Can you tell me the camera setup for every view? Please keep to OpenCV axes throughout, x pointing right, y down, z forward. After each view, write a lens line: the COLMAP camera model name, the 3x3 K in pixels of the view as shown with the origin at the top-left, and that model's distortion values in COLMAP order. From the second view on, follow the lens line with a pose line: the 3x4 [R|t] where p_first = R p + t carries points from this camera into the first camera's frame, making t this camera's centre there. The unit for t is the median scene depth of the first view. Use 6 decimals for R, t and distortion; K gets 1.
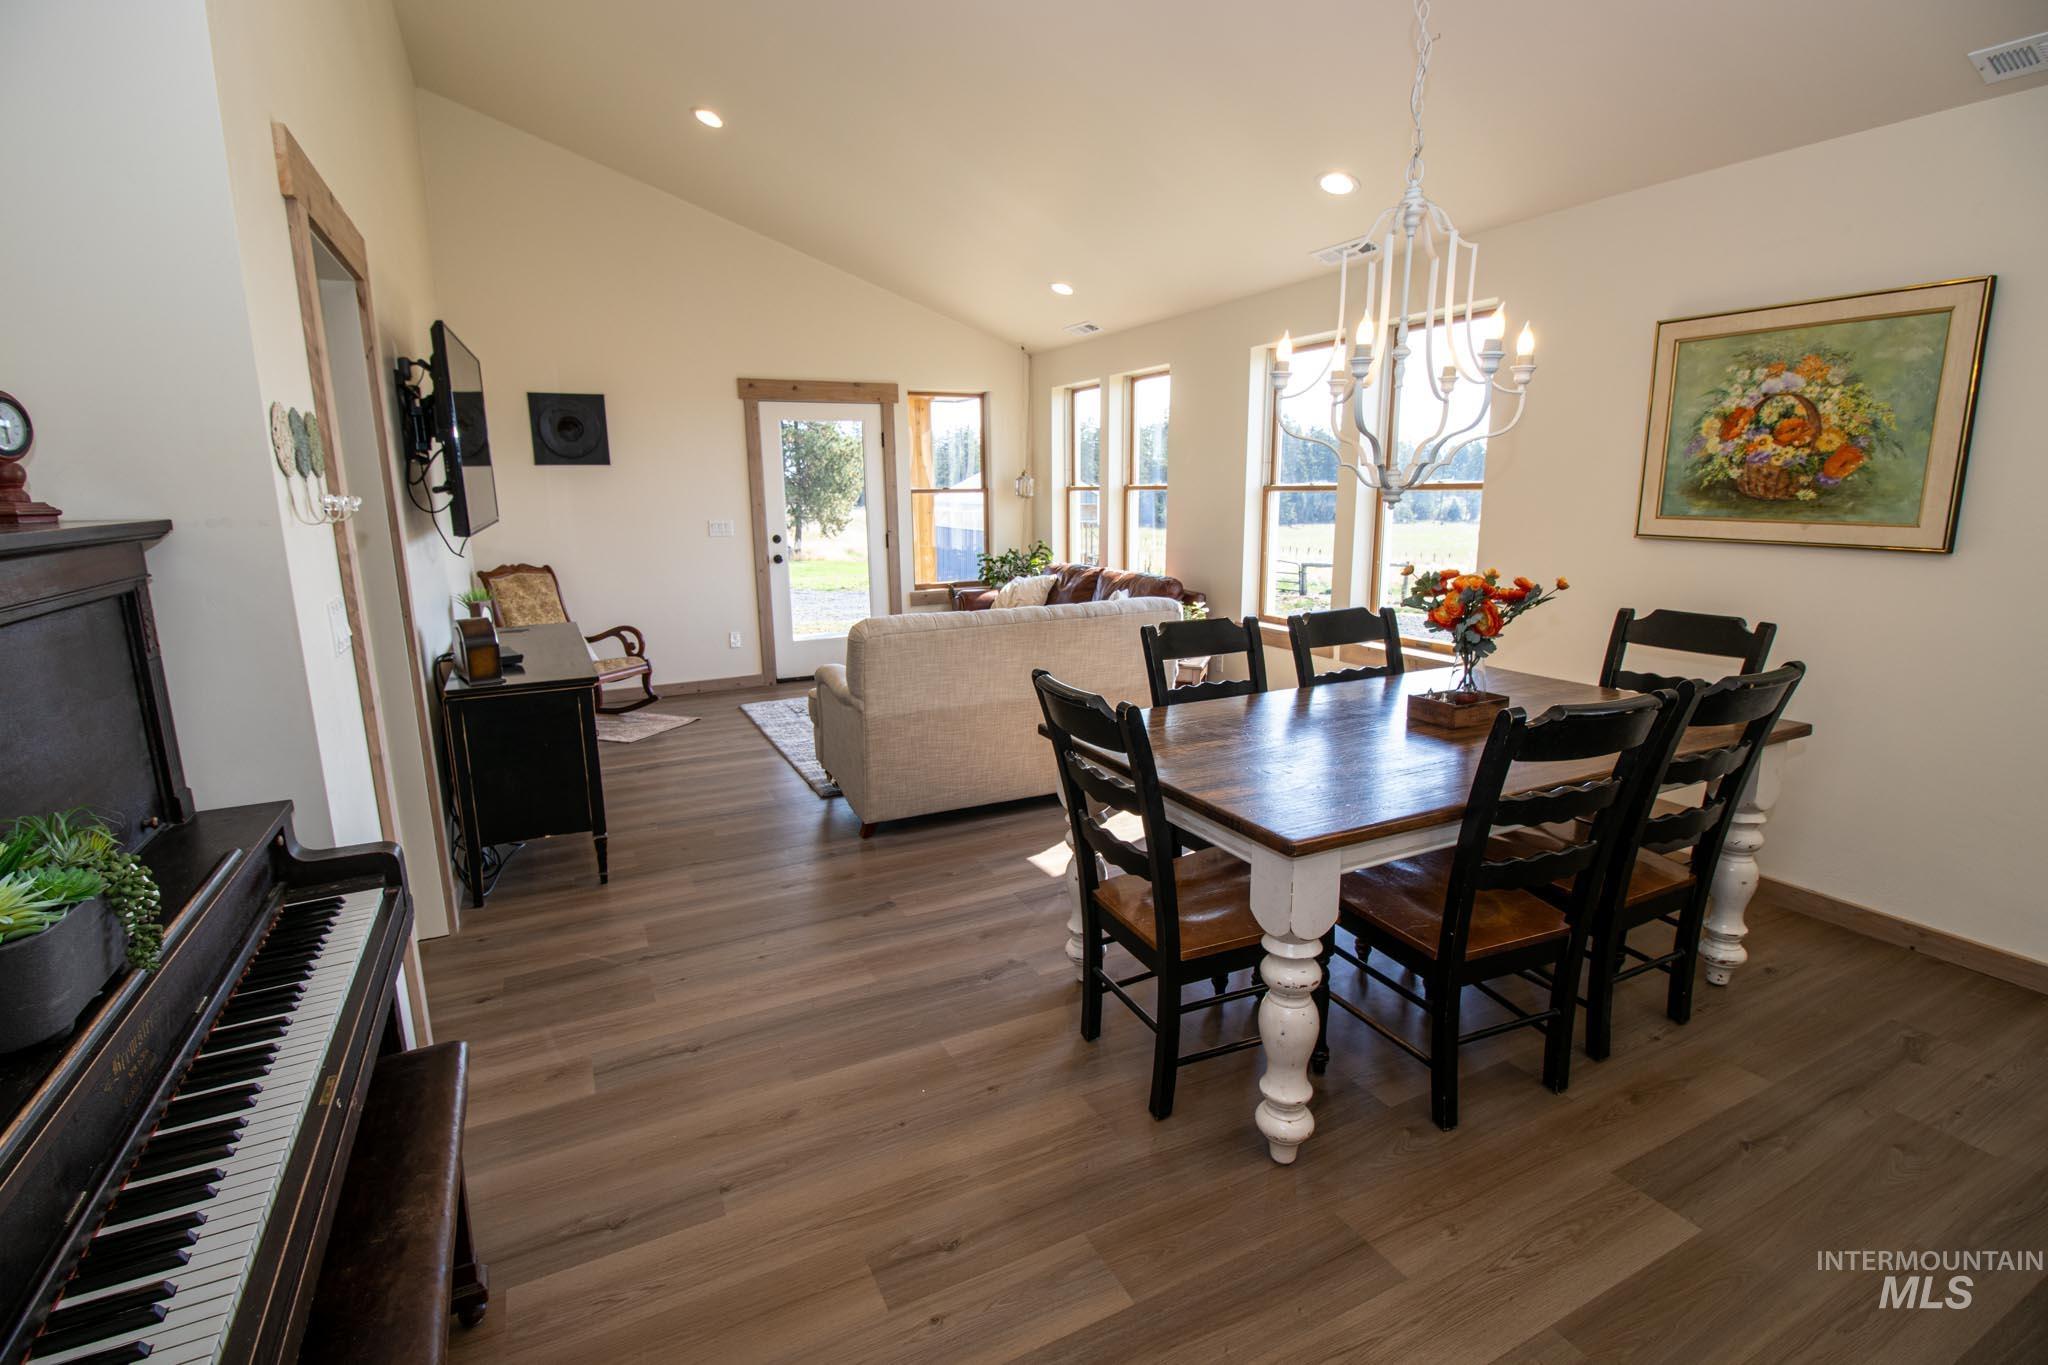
lens RADIAL K [[946.6, 0, 1024.0], [0, 946.6, 682.5], [0, 0, 1]] dist [-0.001583, -0.000434]
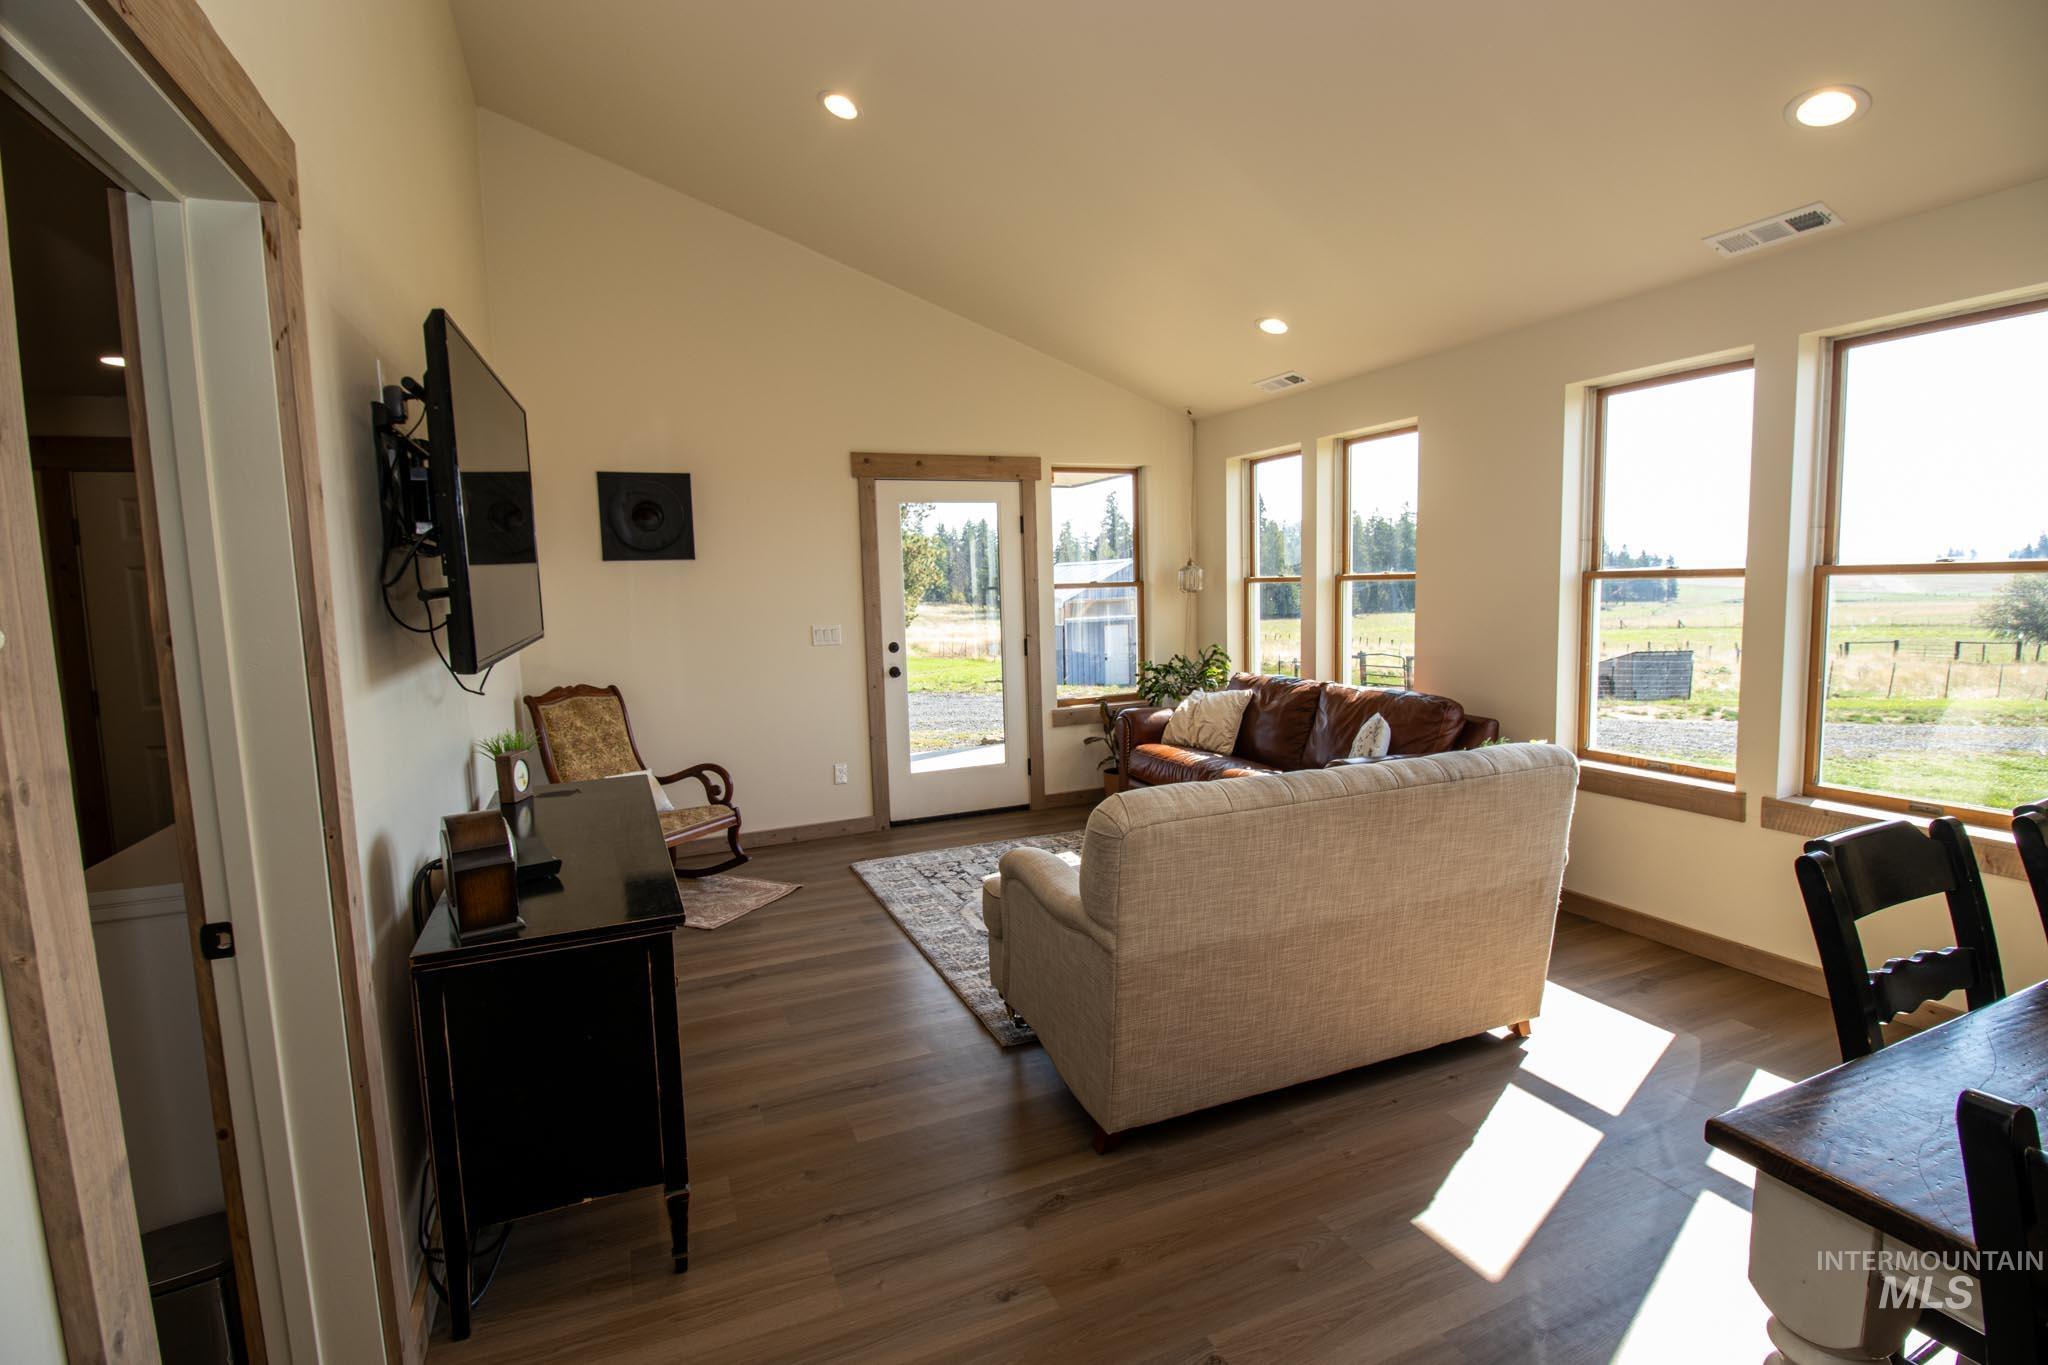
lens RADIAL K [[965.3, 0, 1040.1], [0, 965.3, 684.4], [0, 0, 1]] dist [0.000813, 0.000114]
pose [[0.998576, -0.009812, -0.052439, -0.110048], [0.004692, 0.995285, -0.096880, -0.046987], [0.053142, 0.096496, 0.993914, 0.226884]]
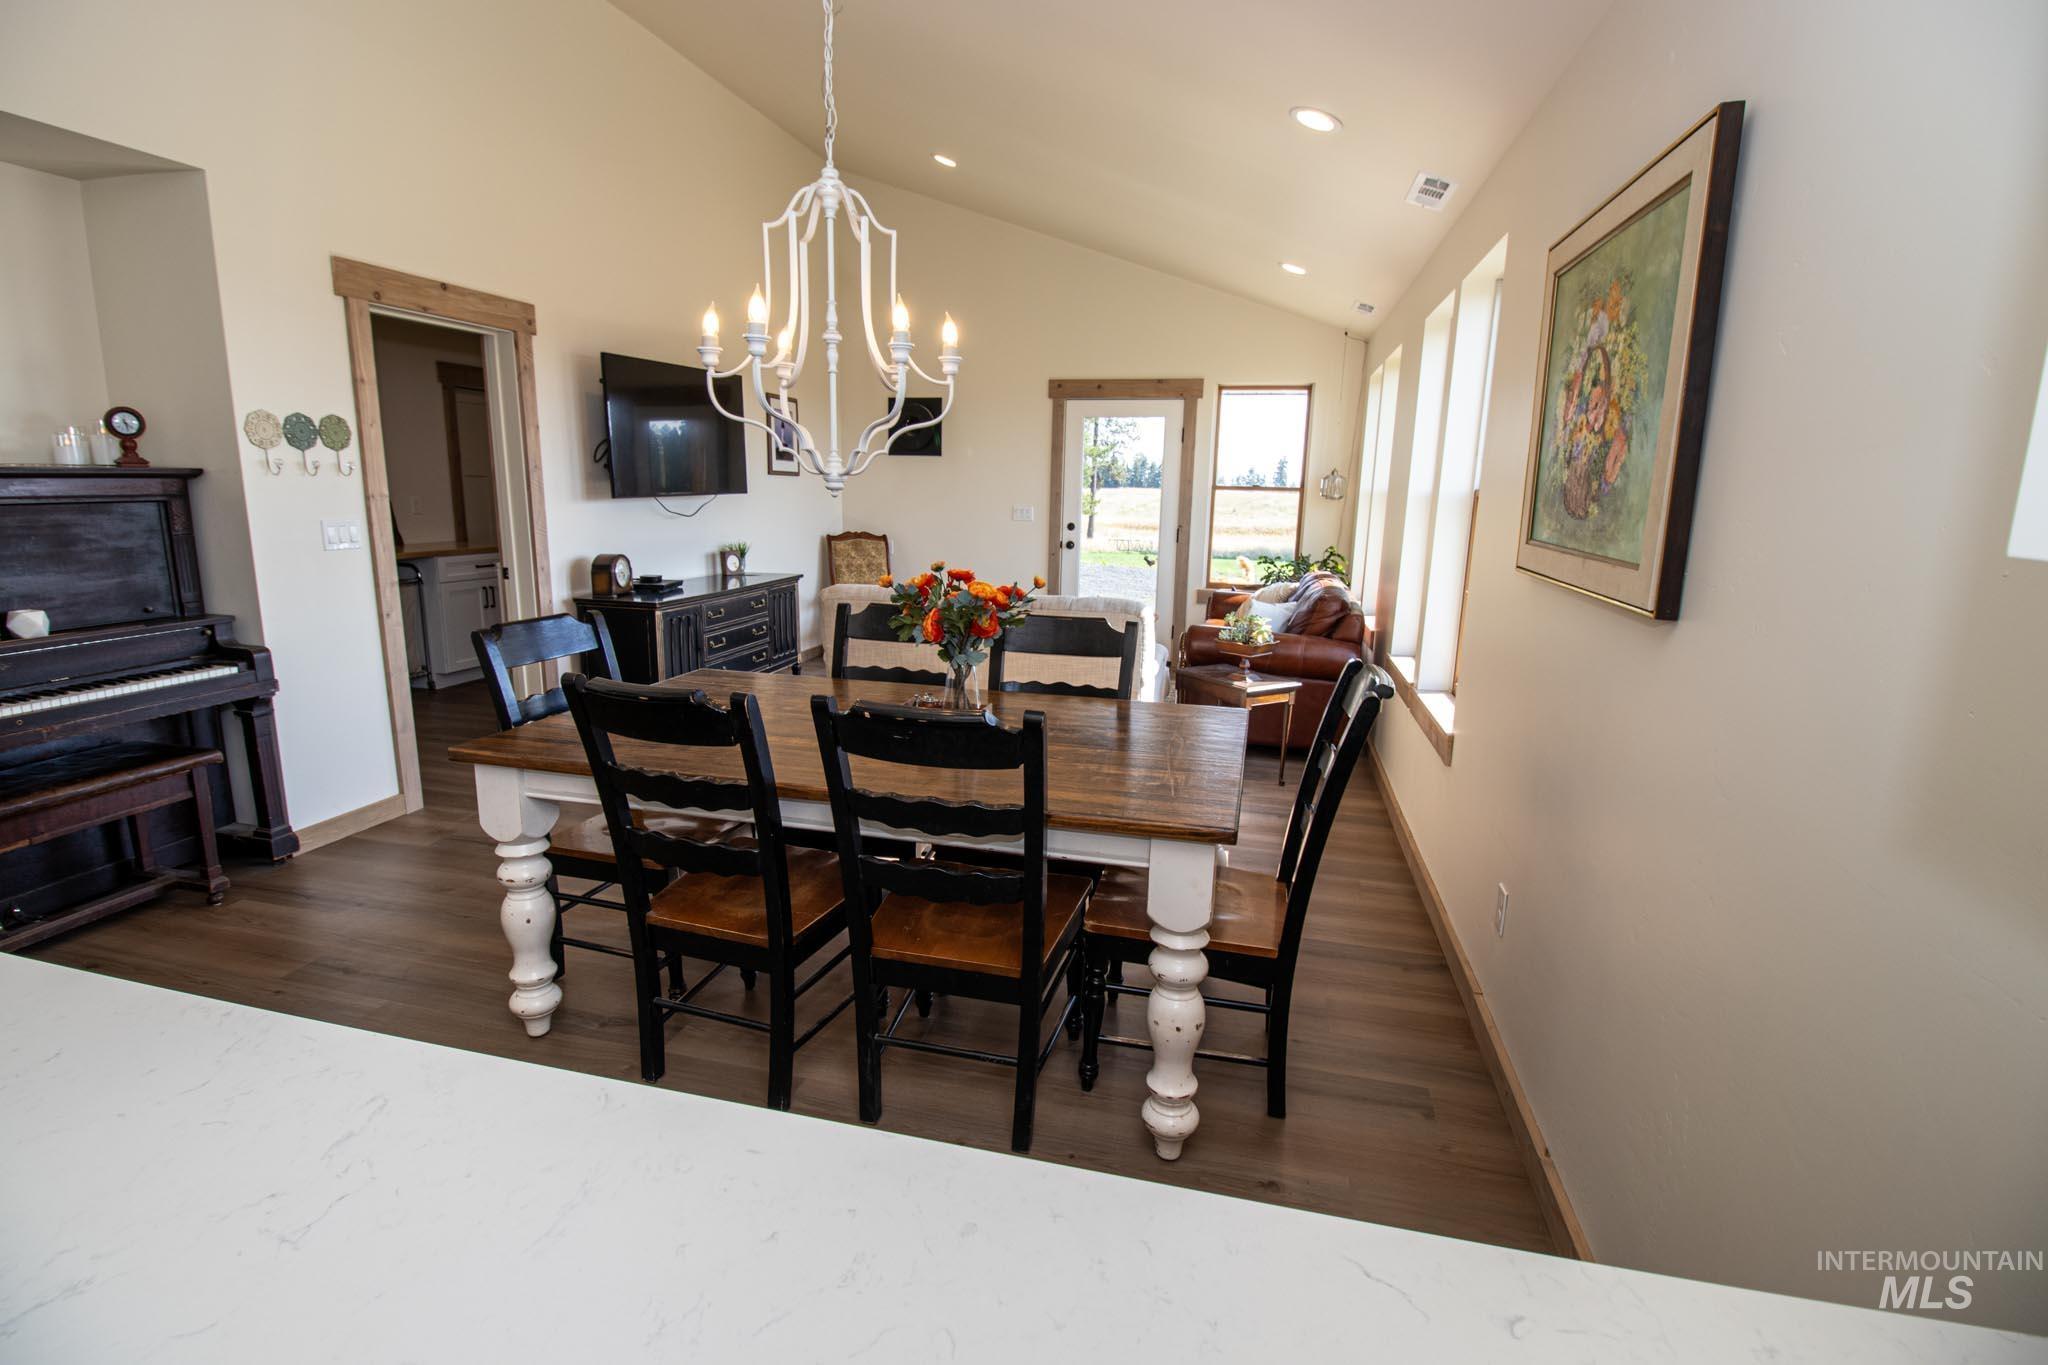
lens RADIAL K [[982.3, 0, 1024.0], [0, 982.3, 682.5], [0, 0, 1]] dist [-0.002082, -0.000248]
pose [[0.753255, 0.157879, -0.638499, 0.520396], [-0.163207, 0.985269, 0.051083, -0.028085], [0.637158, 0.065729, 0.767925, 0.131720]]
